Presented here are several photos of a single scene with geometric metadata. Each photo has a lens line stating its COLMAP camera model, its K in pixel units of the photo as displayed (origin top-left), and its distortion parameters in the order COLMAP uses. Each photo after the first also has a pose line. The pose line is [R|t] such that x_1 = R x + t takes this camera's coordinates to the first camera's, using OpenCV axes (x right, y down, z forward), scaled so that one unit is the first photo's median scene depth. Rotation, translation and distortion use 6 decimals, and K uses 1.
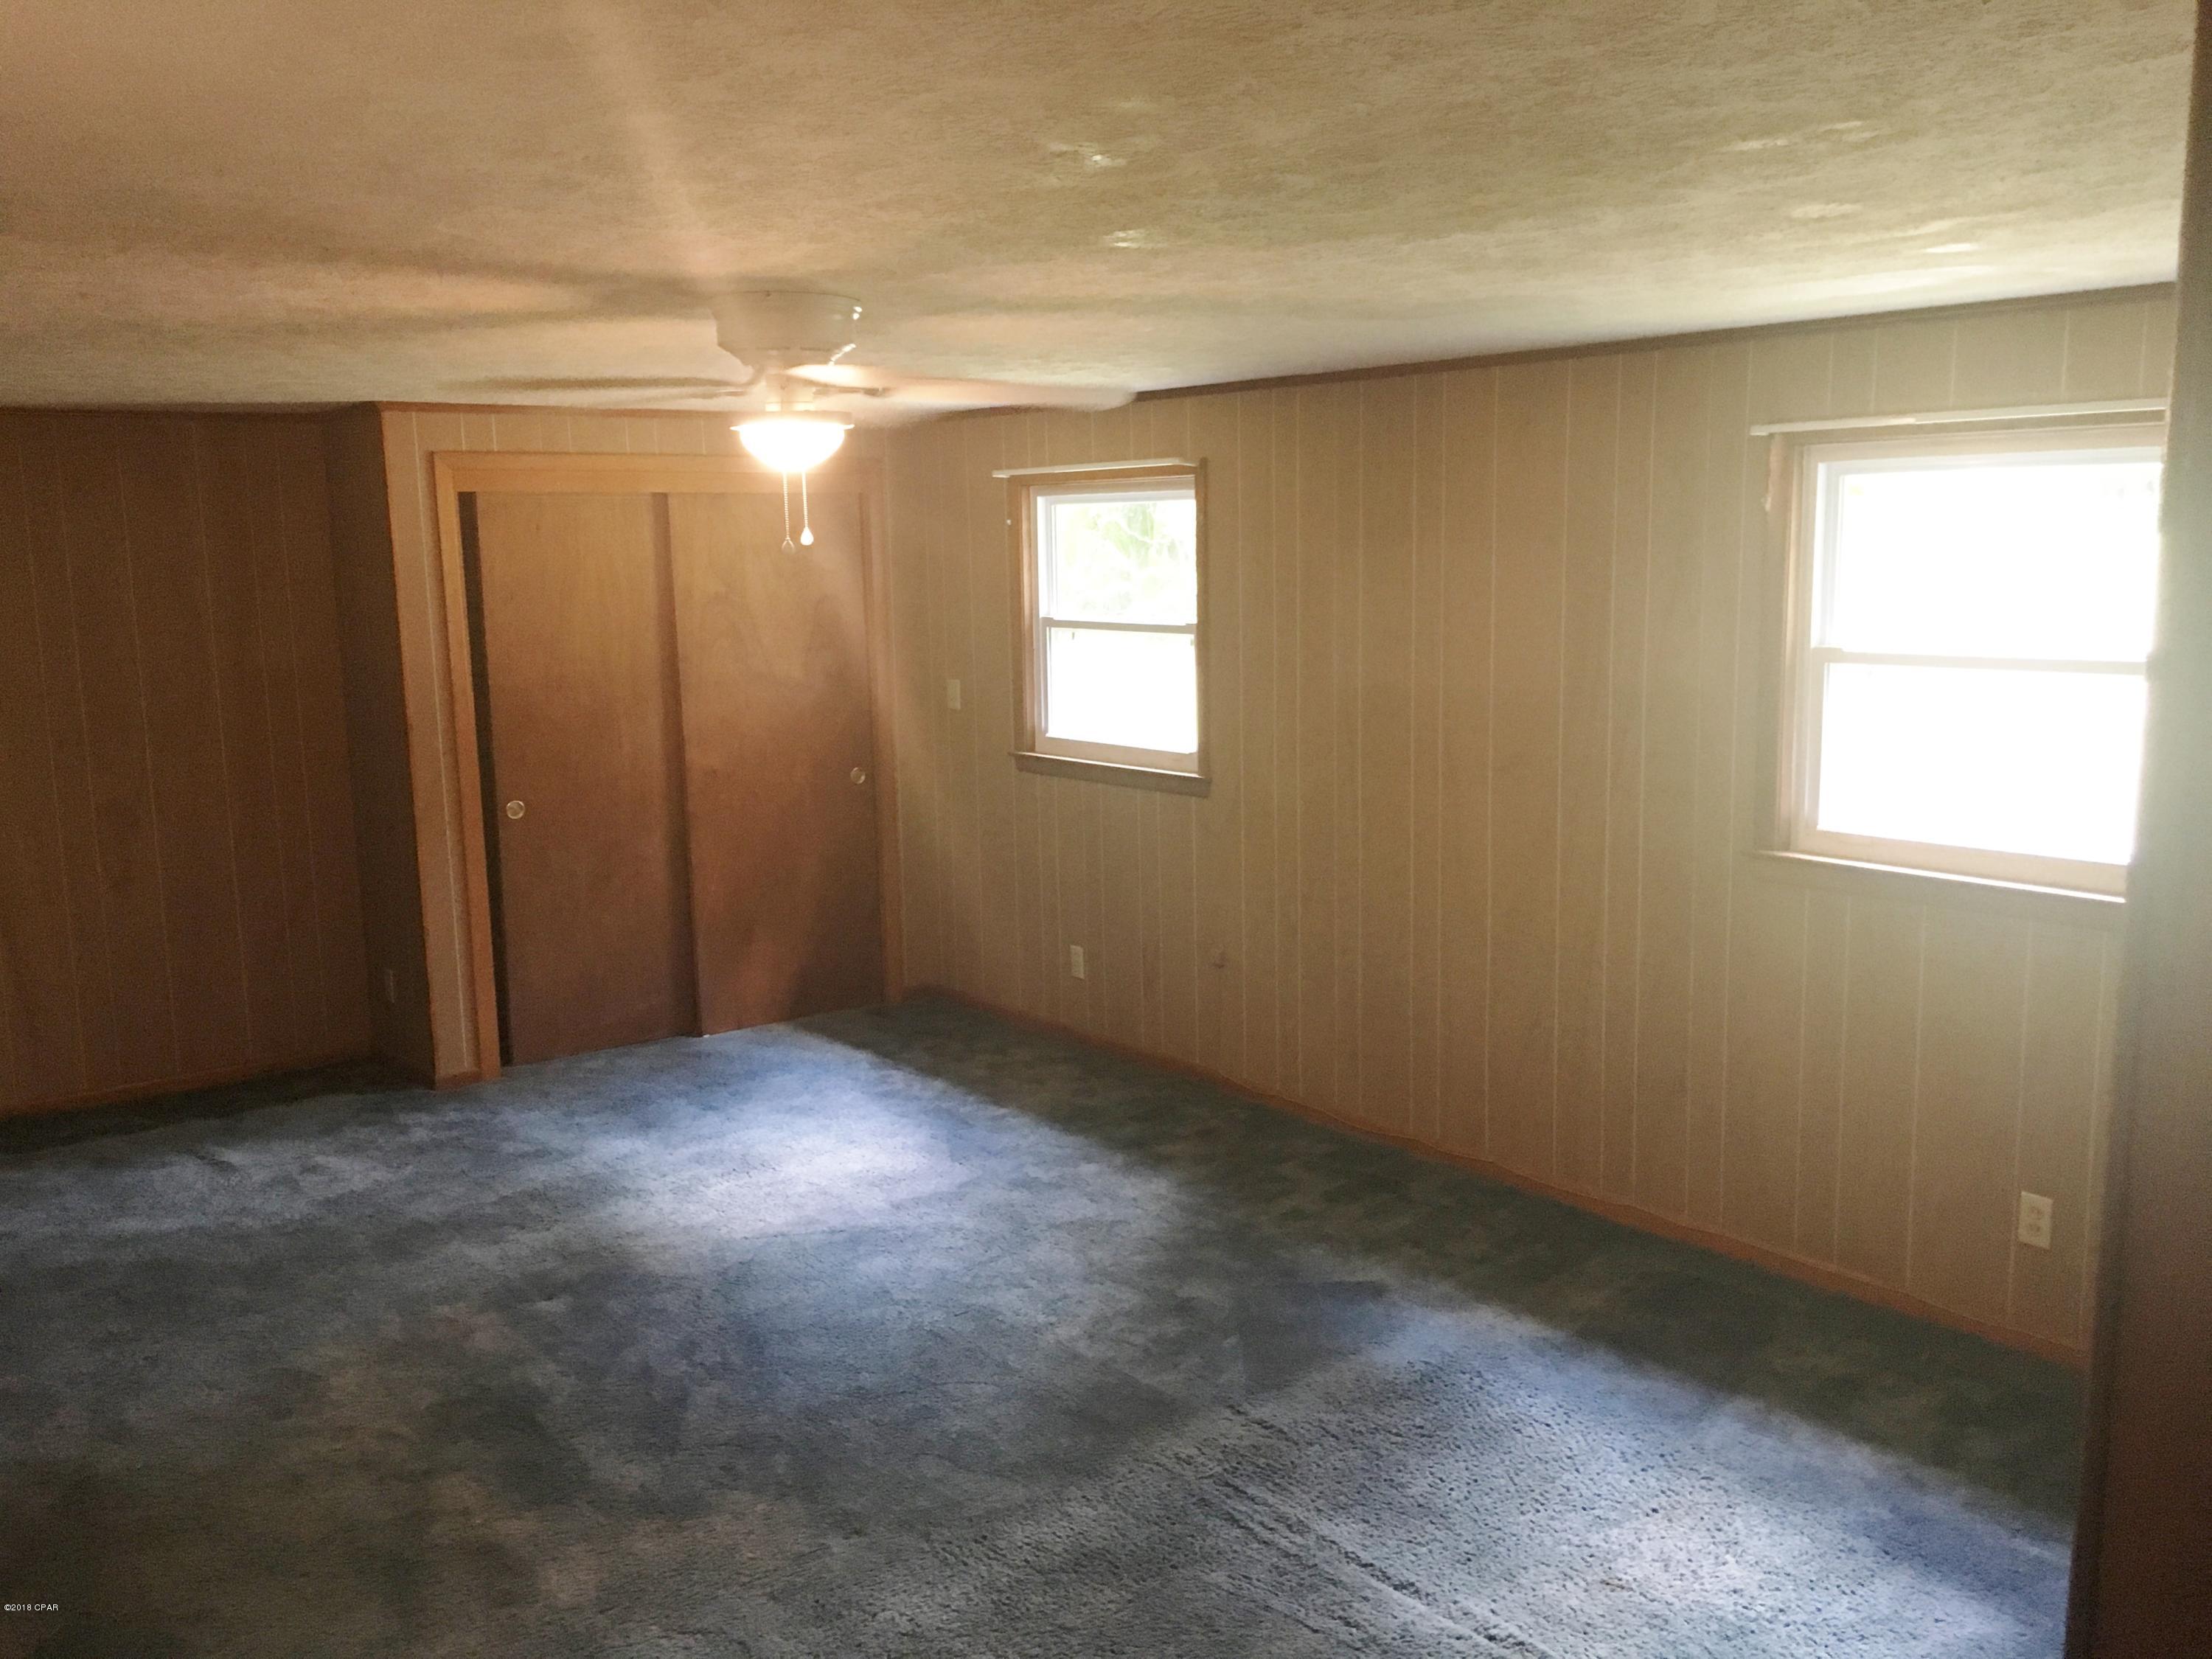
lens RADIAL K [[1877.9, 0, 1105.9], [0, 1877.9, 840.9], [0, 0, 1]] dist [0.088704, -0.121784]
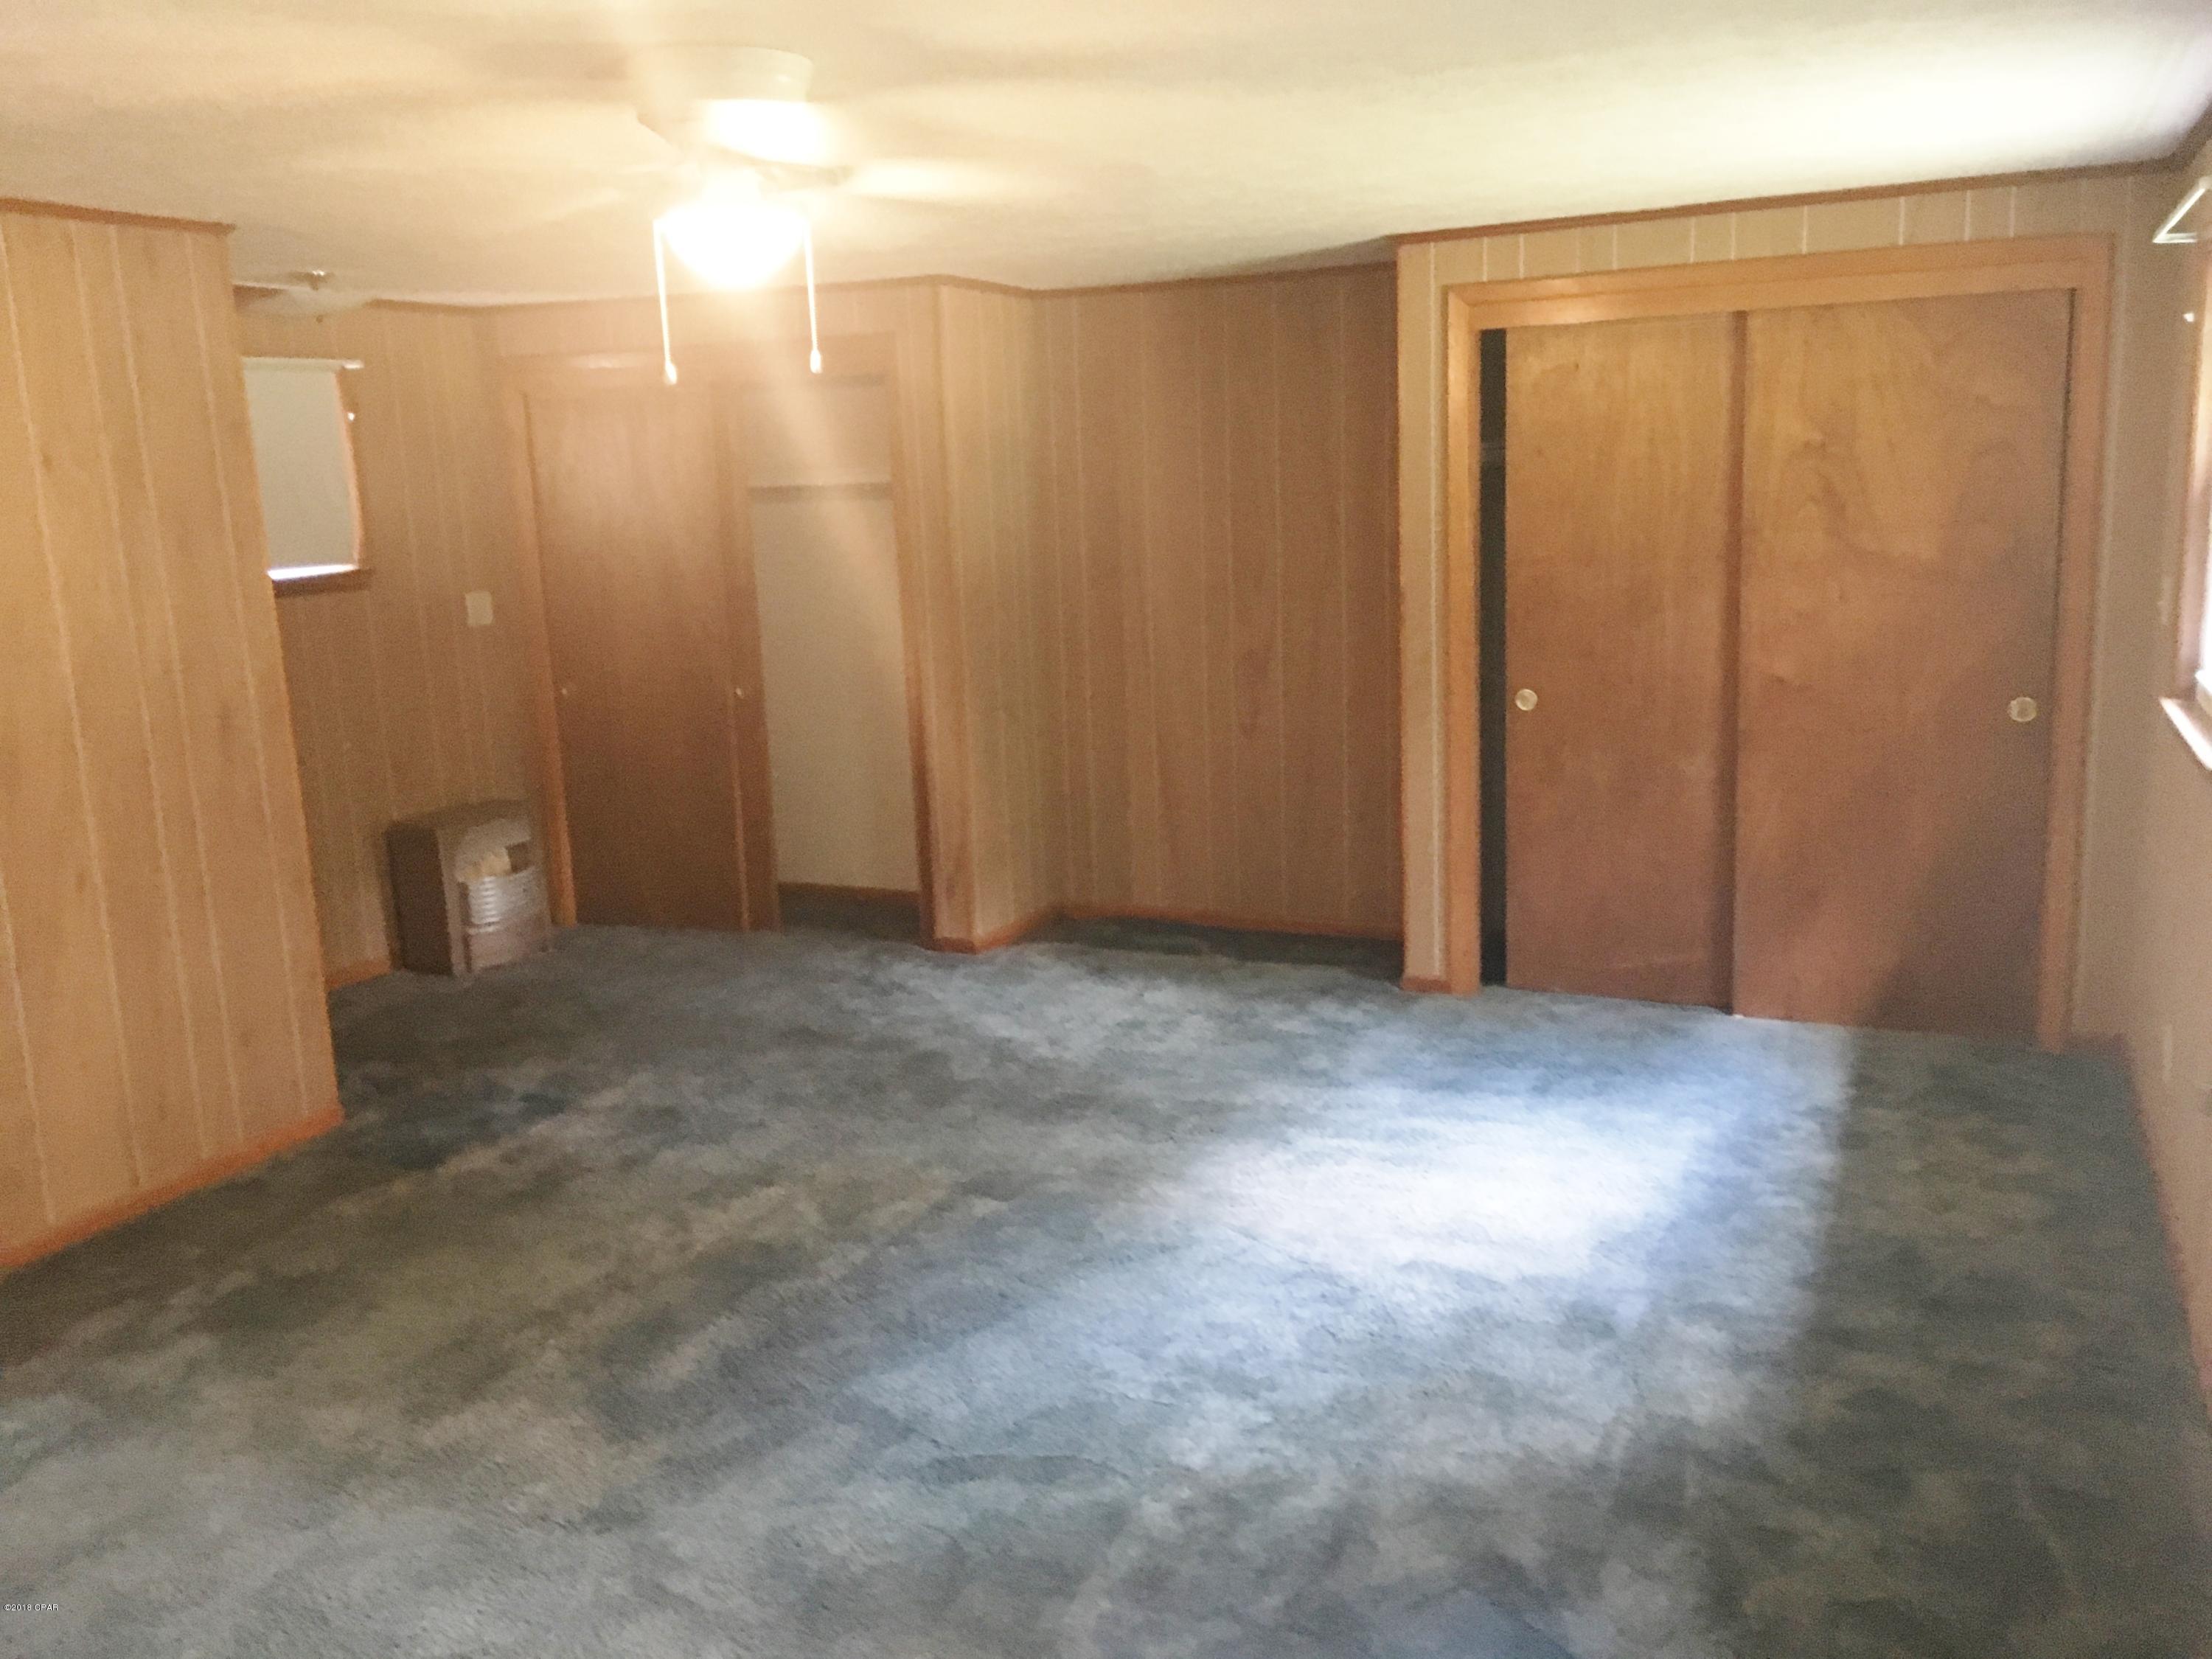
lens RADIAL K [[1877.9, 0, 1105.9], [0, 1877.9, 840.9], [0, 0, 1]] dist [0.088704, -0.121784]
pose [[0.444290, 0.174167, -0.878790, 0.429020], [-0.110557, 0.984082, 0.139140, -0.059333], [0.889035, 0.035338, 0.456473, 0.495266]]
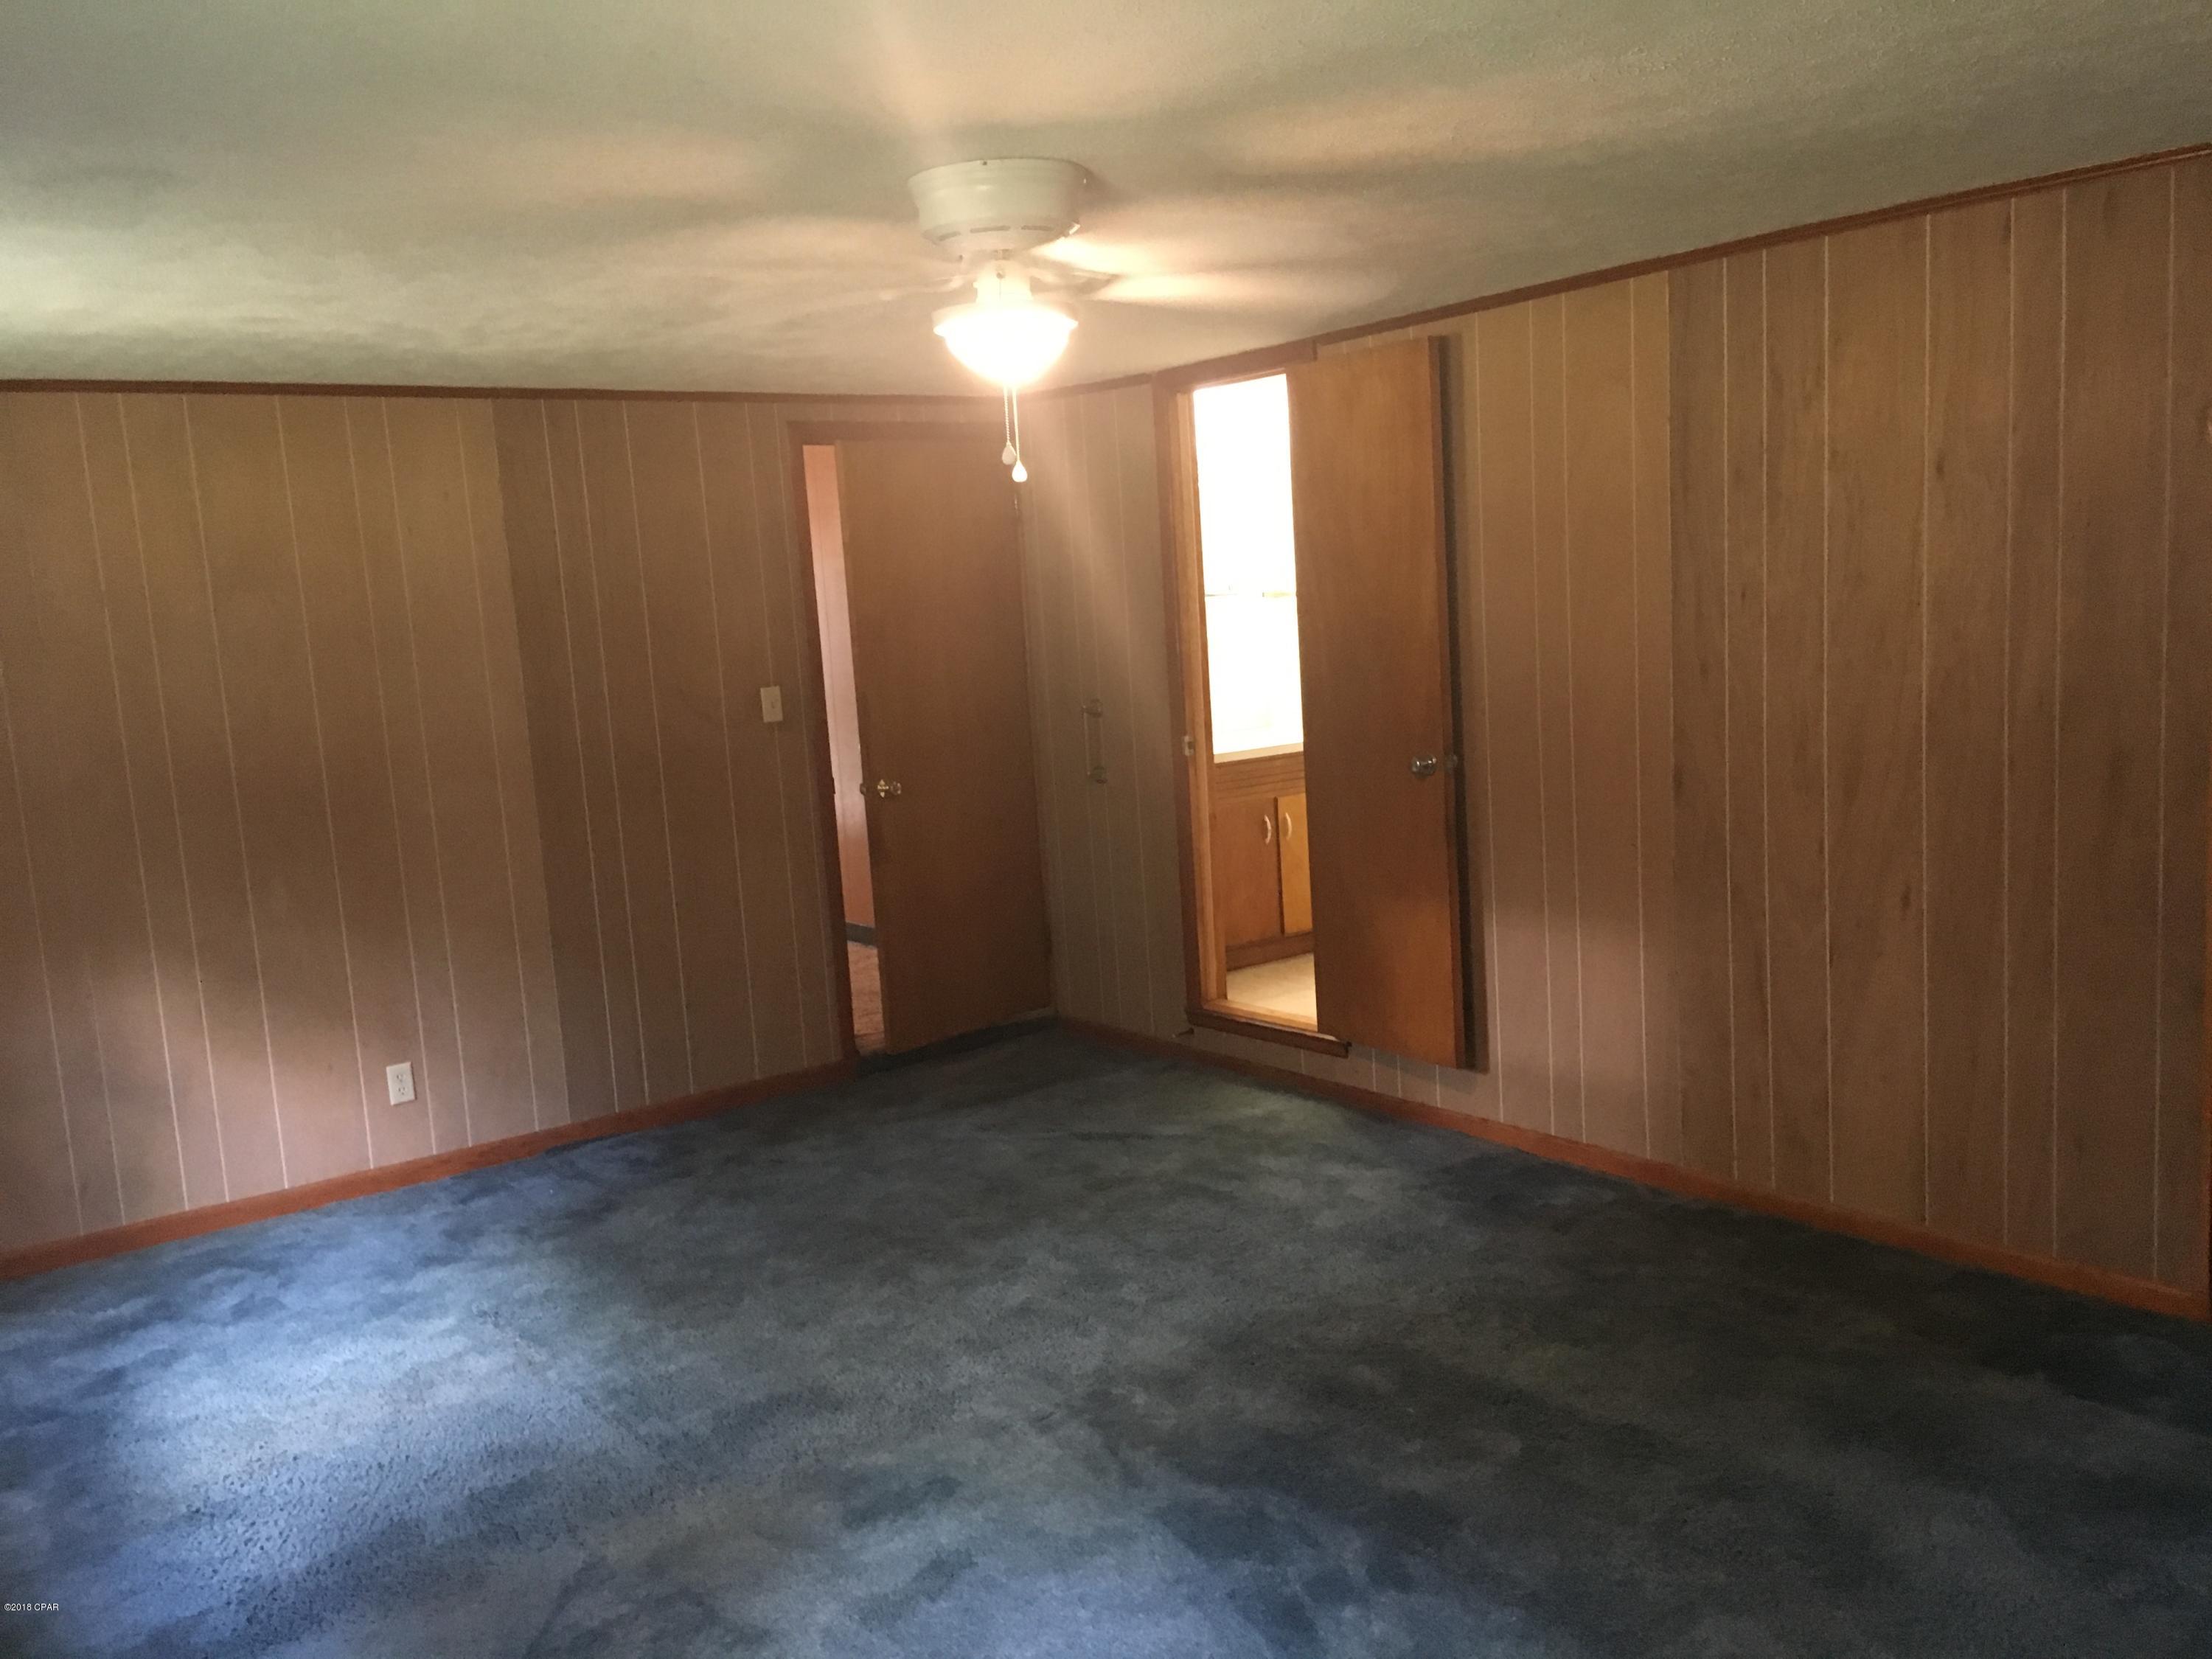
lens RADIAL K [[1877.9, 0, 1105.9], [0, 1877.9, 840.9], [0, 0, 1]] dist [0.088704, -0.121784]
pose [[-0.995136, 0.067311, 0.071920, -0.152832], [0.085728, 0.951414, 0.295740, -0.159237], [-0.048520, 0.300467, -0.952557, 1.184182]]
